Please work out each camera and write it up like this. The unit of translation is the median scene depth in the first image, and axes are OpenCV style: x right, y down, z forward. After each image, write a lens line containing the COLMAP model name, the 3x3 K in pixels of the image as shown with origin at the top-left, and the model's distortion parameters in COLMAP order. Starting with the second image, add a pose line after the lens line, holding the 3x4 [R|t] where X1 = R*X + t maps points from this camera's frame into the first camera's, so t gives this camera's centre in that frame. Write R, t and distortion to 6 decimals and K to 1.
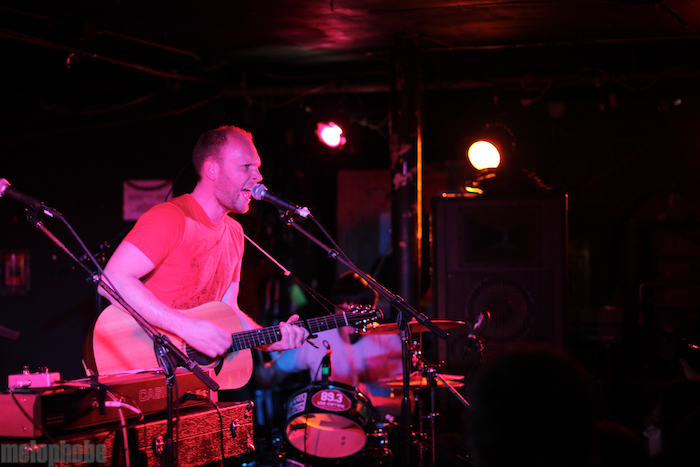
lens RADIAL K [[1527.4, 0, 350.5], [0, 1527.4, 231.6], [0, 0, 1]] dist [-0.071086, 0.000000]
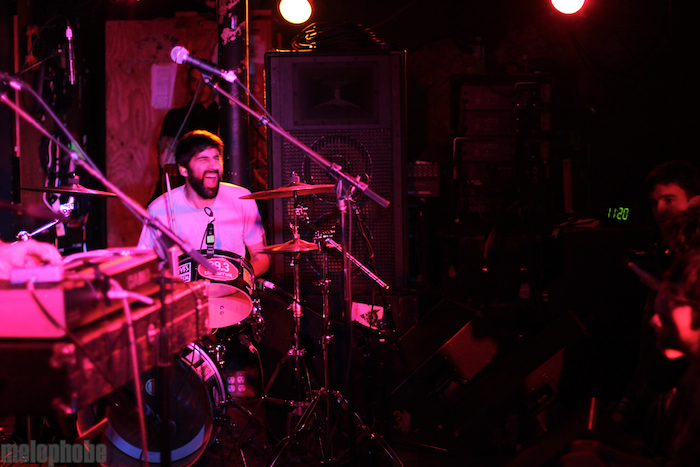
lens RADIAL K [[1527.4, 0, 349.7], [0, 1527.4, 235.4], [0, 0, 1]] dist [-0.071086, 0.000000]
pose [[0.979066, -0.027129, 0.201729, -0.099634], [0.006072, 0.994530, 0.104277, -0.008568], [-0.203454, -0.100869, 0.973875, 0.038097]]
